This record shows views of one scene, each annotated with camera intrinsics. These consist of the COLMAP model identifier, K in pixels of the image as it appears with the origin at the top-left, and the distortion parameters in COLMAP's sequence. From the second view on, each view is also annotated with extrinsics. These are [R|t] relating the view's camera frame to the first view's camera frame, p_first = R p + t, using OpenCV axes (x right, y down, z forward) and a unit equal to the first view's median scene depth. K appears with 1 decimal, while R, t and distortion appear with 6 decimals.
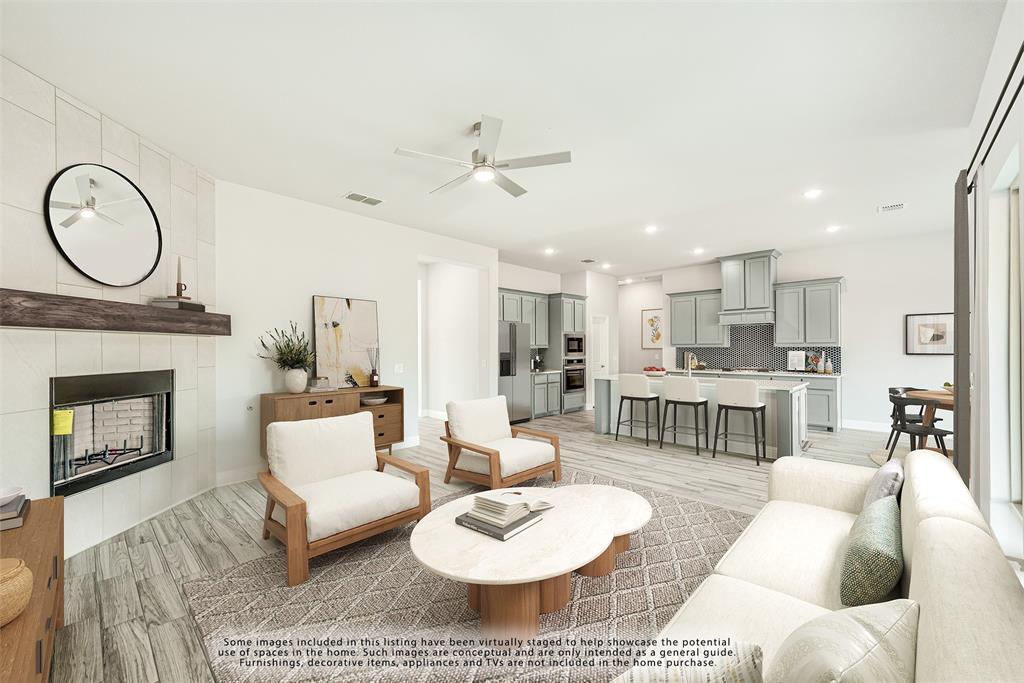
lens RADIAL K [[405.8, 0, 512.0], [0, 405.8, 348.3], [0, 0, 1]] dist [0.013263, -0.000103]
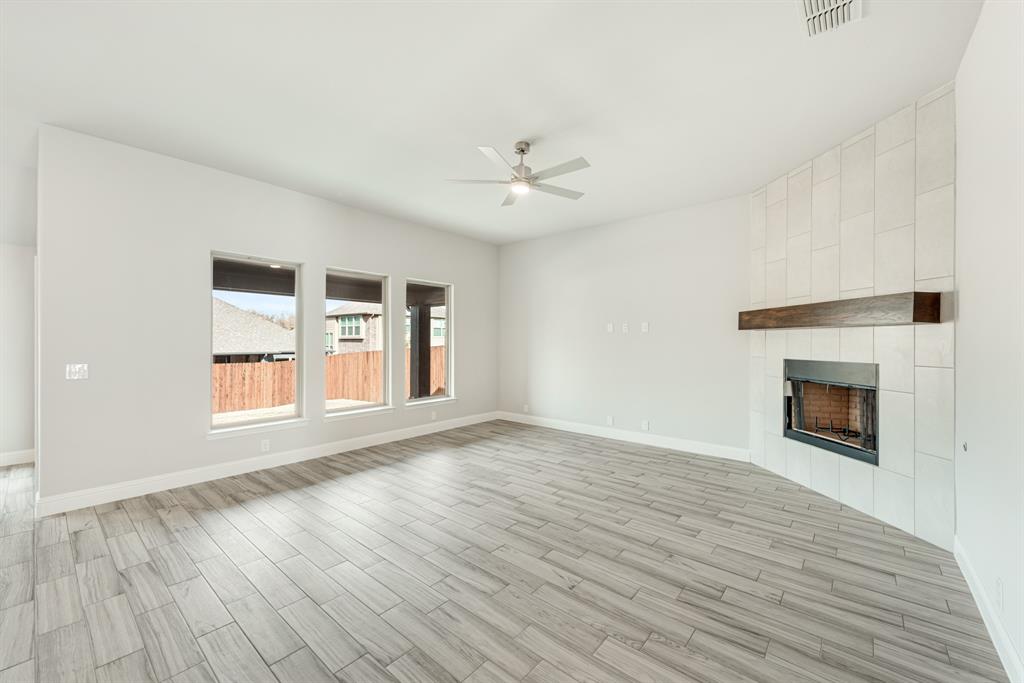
lens RADIAL K [[404.9, 0, 512.0], [0, 404.9, 341.5], [0, 0, 1]] dist [0.017136, -0.004726]
pose [[-0.998479, 0.004148, -0.054979, 0.007017], [0.004157, 0.999991, -0.000040, -0.000609], [0.054978, -0.000269, -0.998488, 0.852664]]
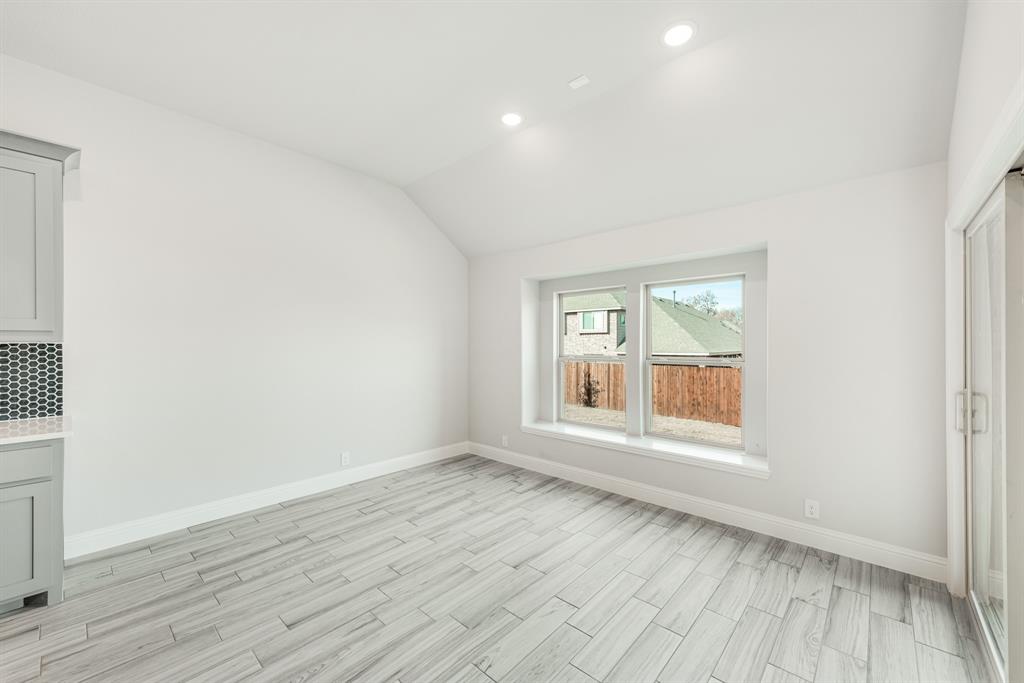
lens RADIAL K [[401.4, 0, 512.2], [0, 401.4, 343.3], [0, 0, 1]] dist [0.009024, -0.000597]
pose [[-0.028548, 0.004167, 0.999584, 0.379776], [-0.002716, 0.999987, -0.004246, -0.003419], [-0.999589, -0.002836, -0.028536, 0.541151]]
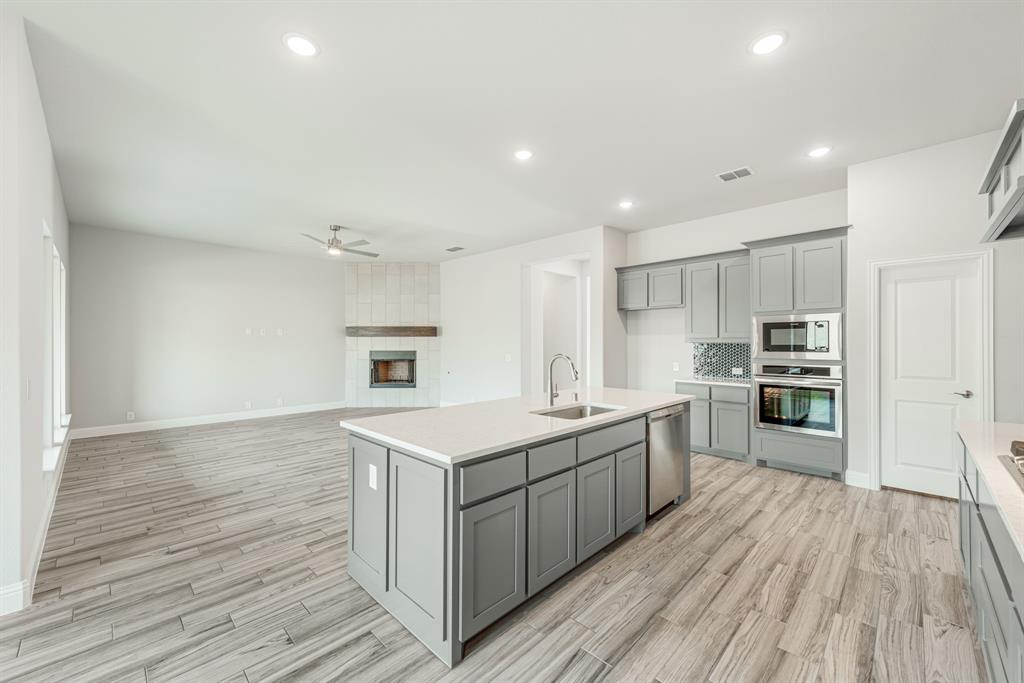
lens RADIAL K [[404.9, 0, 512.0], [0, 404.9, 341.5], [0, 0, 1]] dist [0.017136, -0.004726]
pose [[-0.012311, 0.002532, -0.999921, 0.731272], [0.000667, 0.999997, 0.002524, -0.004374], [0.999924, -0.000636, -0.012313, 0.742956]]
